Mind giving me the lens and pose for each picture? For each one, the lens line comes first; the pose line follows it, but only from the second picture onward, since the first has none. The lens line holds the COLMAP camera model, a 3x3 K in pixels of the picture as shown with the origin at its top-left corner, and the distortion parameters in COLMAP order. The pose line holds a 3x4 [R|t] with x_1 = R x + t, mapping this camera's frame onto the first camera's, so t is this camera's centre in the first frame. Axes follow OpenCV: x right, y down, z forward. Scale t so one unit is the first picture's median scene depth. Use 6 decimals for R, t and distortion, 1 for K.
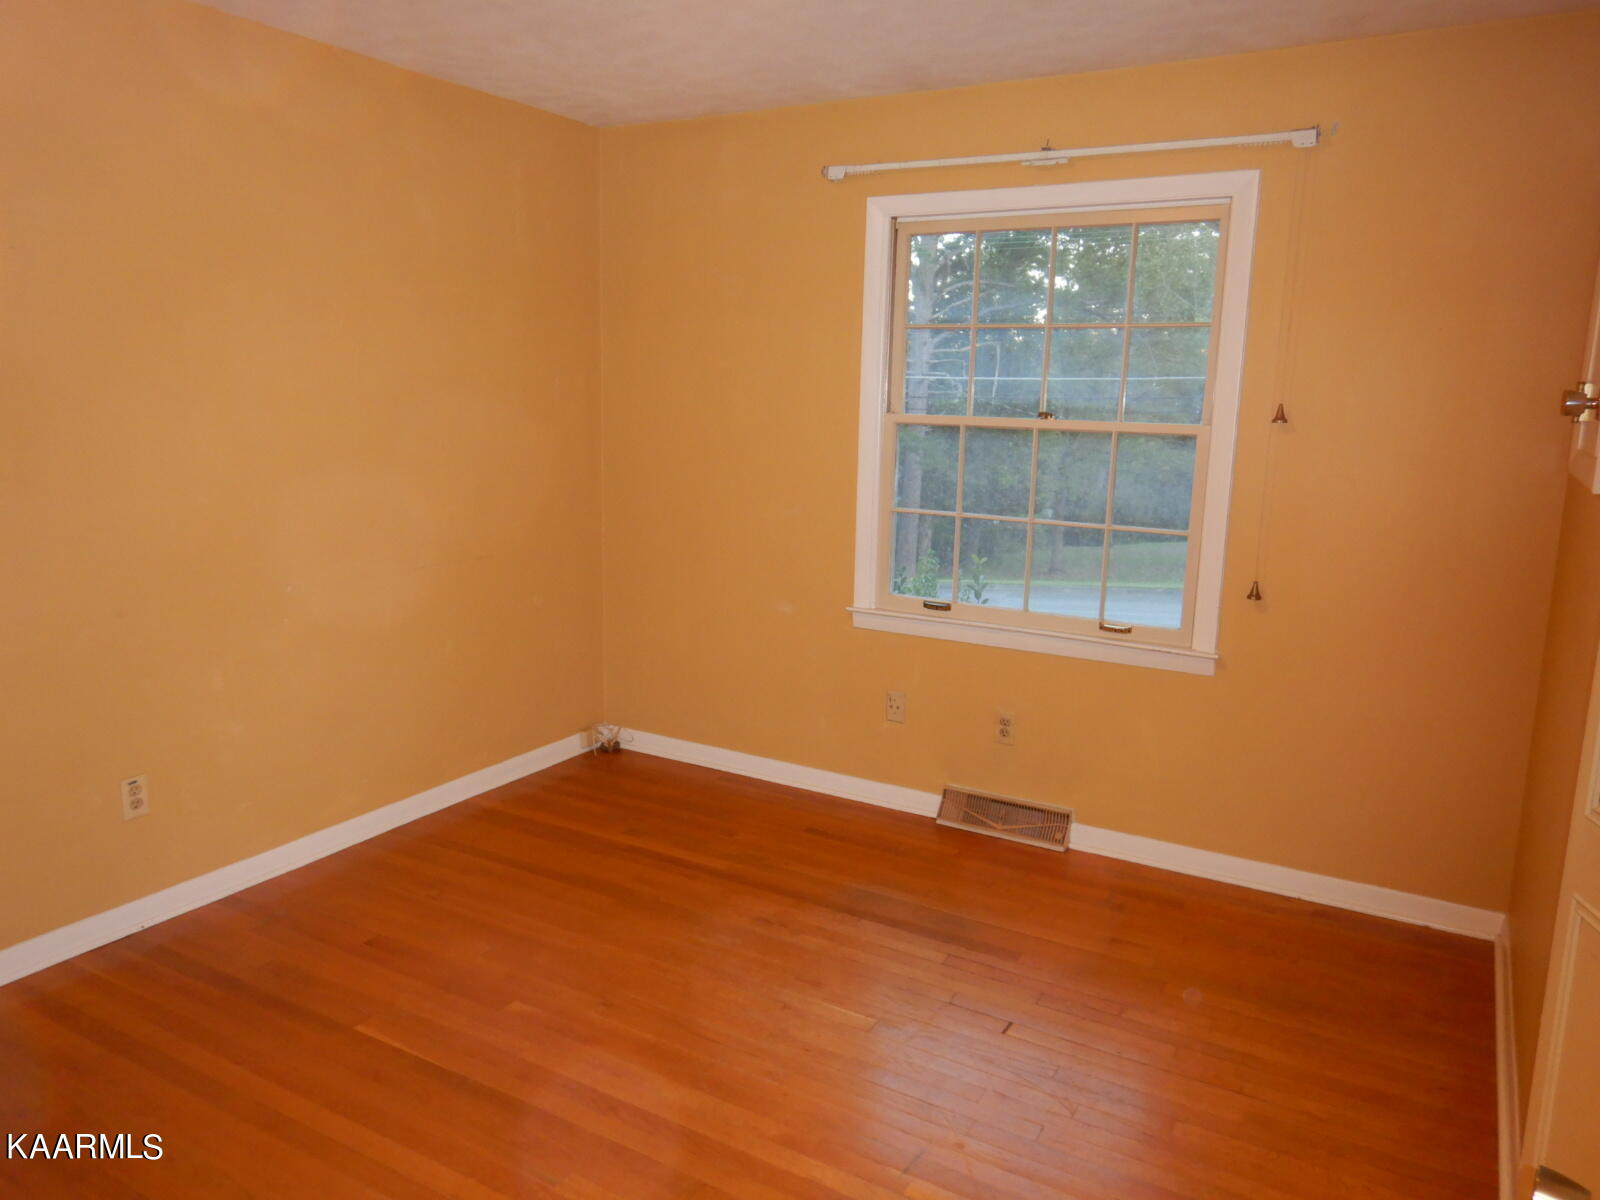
lens RADIAL K [[1144.0, 0, 799.0], [0, 1144.0, 600.3], [0, 0, 1]] dist [0.013948, 0.004708]
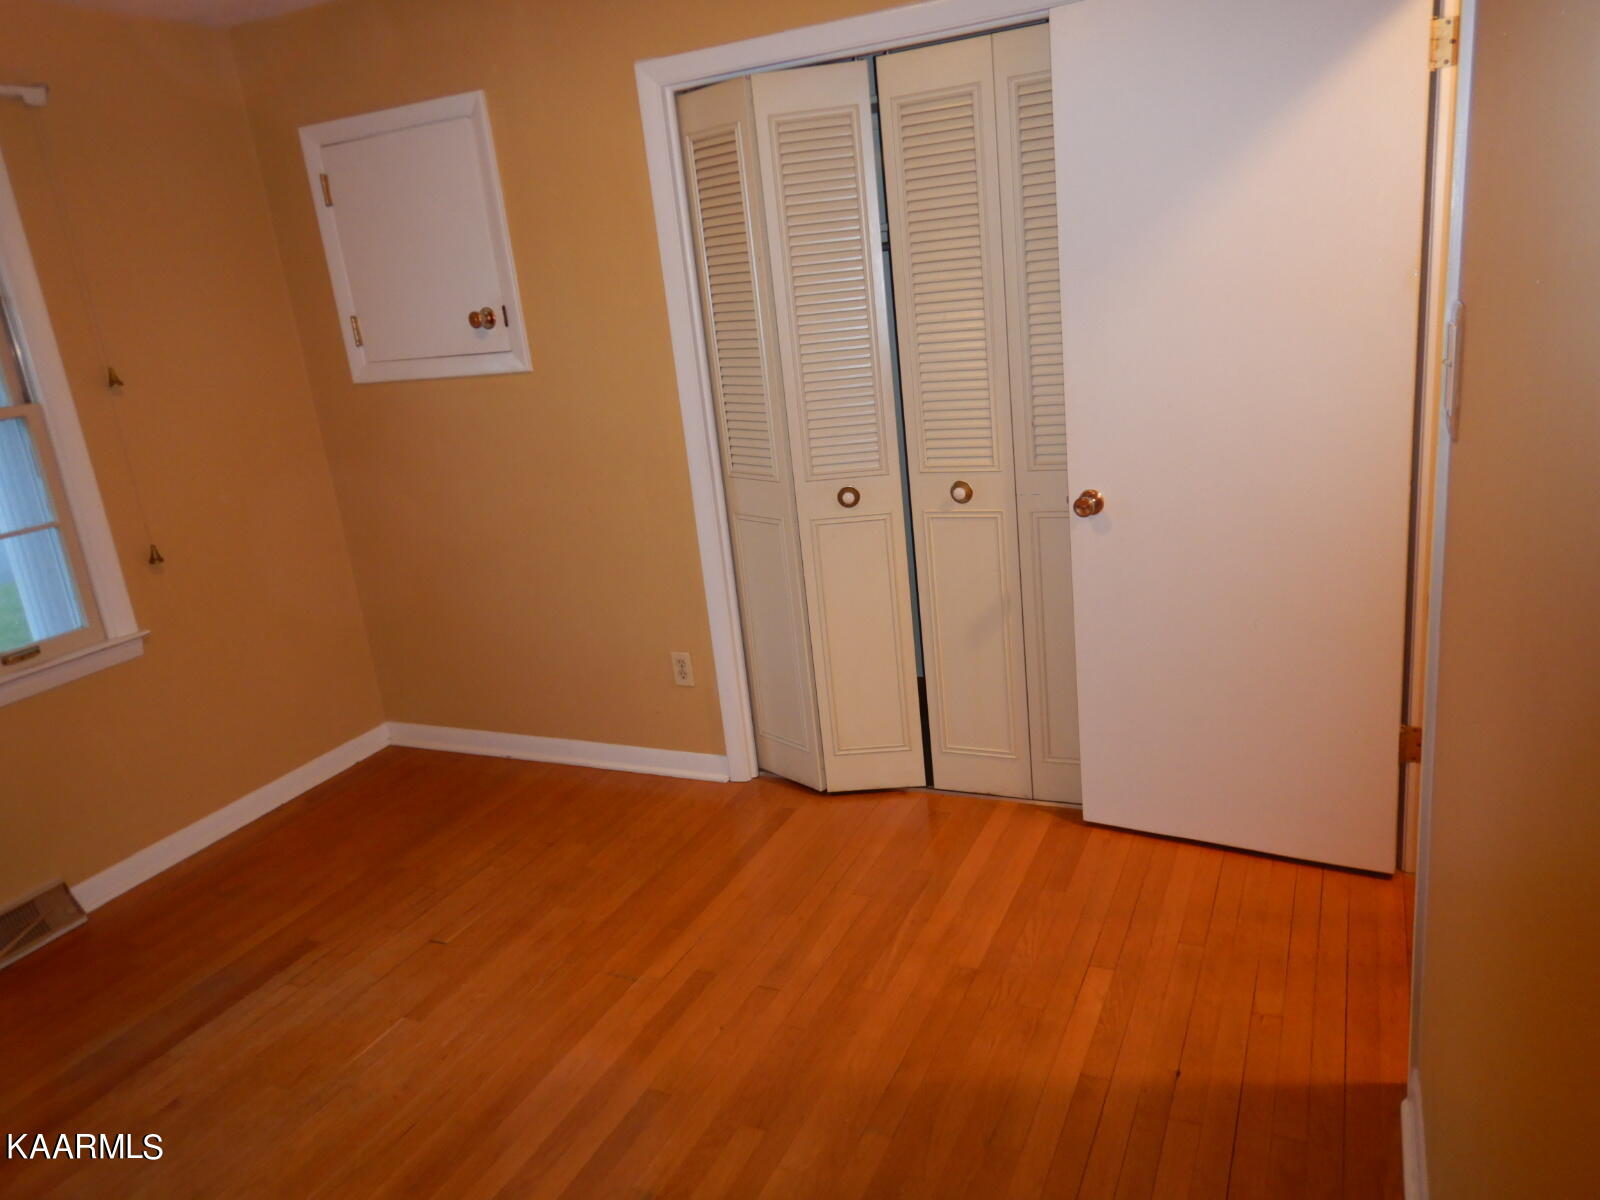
lens RADIAL K [[1144.0, 0, 801.6], [0, 1144.0, 599.7], [0, 0, 1]] dist [0.013948, 0.004708]
pose [[-0.104229, -0.281720, 0.953819, -0.649167], [0.282190, 0.911251, 0.299983, -0.117511], [-0.953680, 0.300425, -0.015480, 0.498911]]
